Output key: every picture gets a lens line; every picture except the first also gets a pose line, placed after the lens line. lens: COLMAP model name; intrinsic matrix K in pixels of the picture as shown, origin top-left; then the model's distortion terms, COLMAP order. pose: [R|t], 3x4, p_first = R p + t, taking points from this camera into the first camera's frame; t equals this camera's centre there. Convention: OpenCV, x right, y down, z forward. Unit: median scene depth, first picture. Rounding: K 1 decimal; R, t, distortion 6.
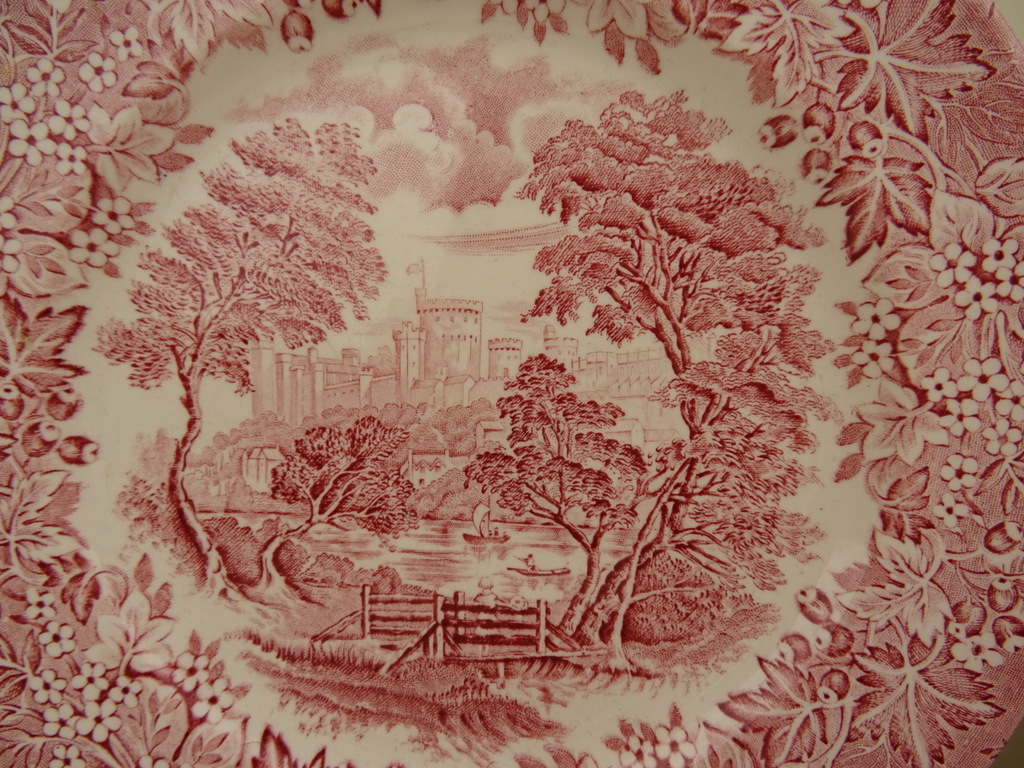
lens RADIAL K [[726.8, 0, 510.5], [0, 726.8, 389.2], [0, 0, 1]] dist [0.002258, -0.017160]
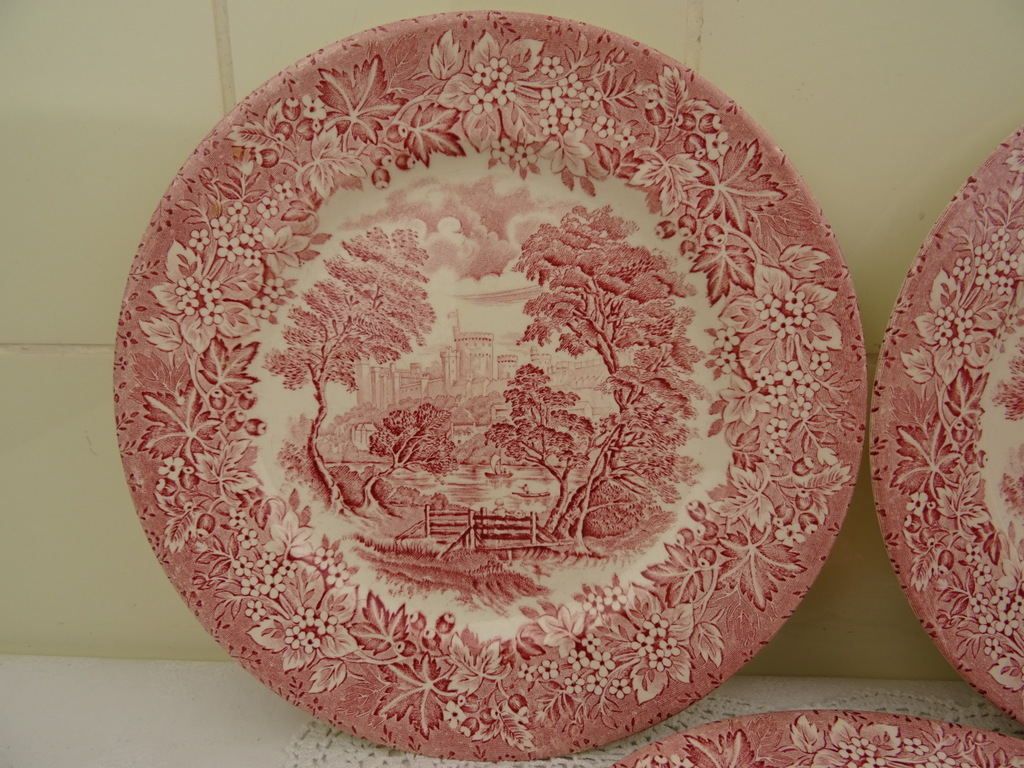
lens RADIAL K [[726.8, 0, 510.5], [0, 726.8, 389.2], [0, 0, 1]] dist [0.002258, -0.017160]
pose [[0.999429, -0.022364, -0.025311, 0.040296], [0.022844, 0.999562, 0.018823, -0.022250], [0.024879, -0.019390, 0.999502, -0.668433]]
